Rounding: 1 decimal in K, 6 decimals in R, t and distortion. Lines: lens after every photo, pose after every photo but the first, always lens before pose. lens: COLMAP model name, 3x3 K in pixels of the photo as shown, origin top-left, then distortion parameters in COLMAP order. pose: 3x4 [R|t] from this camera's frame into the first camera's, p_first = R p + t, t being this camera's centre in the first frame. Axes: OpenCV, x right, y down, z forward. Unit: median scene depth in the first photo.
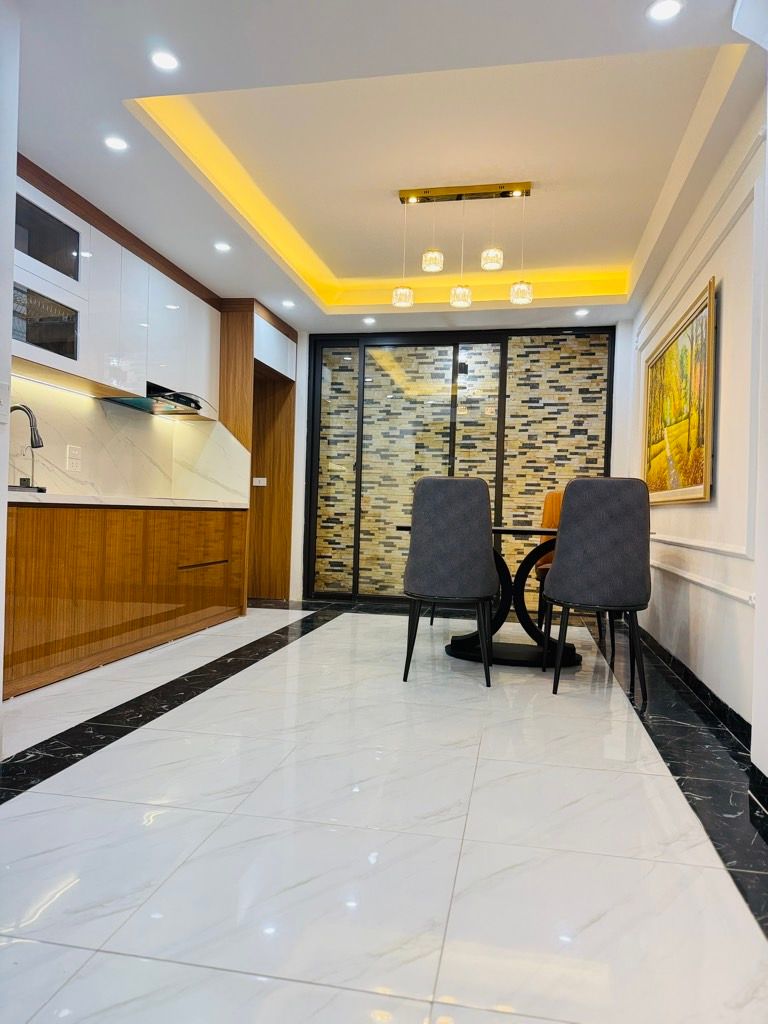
lens RADIAL K [[721.0, 0, 384.1], [0, 721.0, 511.4], [0, 0, 1]] dist [-0.001316, -0.000511]
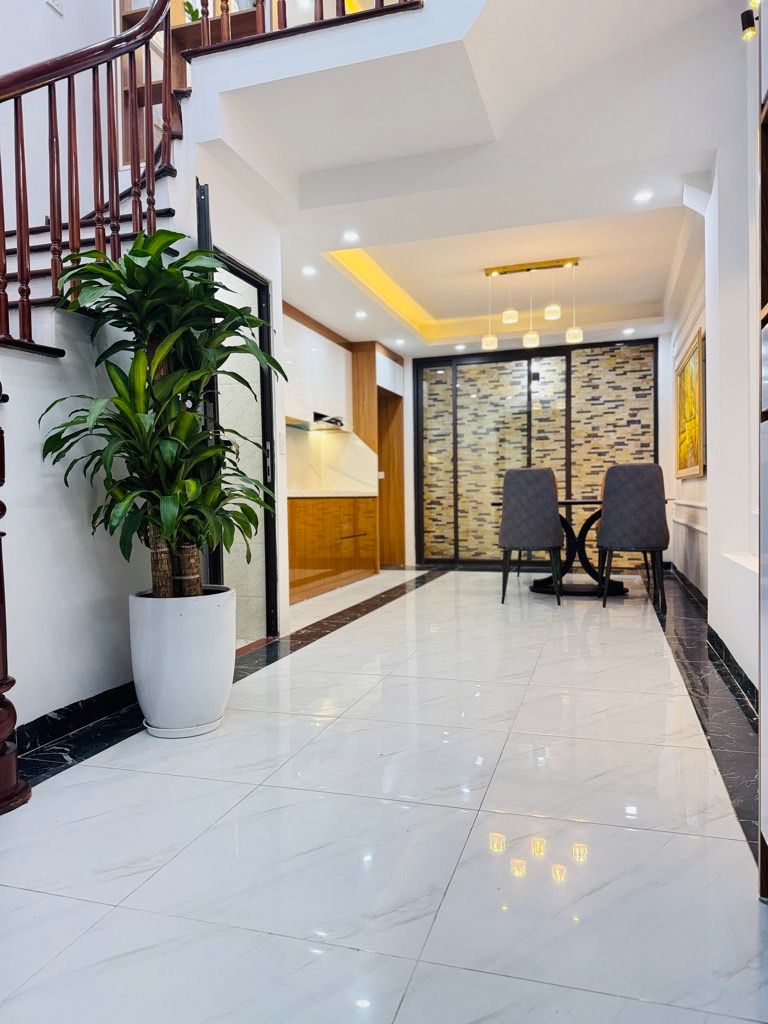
lens RADIAL K [[721.0, 0, 366.7], [0, 721.0, 529.7], [0, 0, 1]] dist [-0.001316, -0.000511]
pose [[0.990363, -0.039182, -0.132840, -0.028265], [0.045028, 0.998132, 0.041297, 0.002281], [0.130974, -0.046881, 0.990277, -0.324474]]
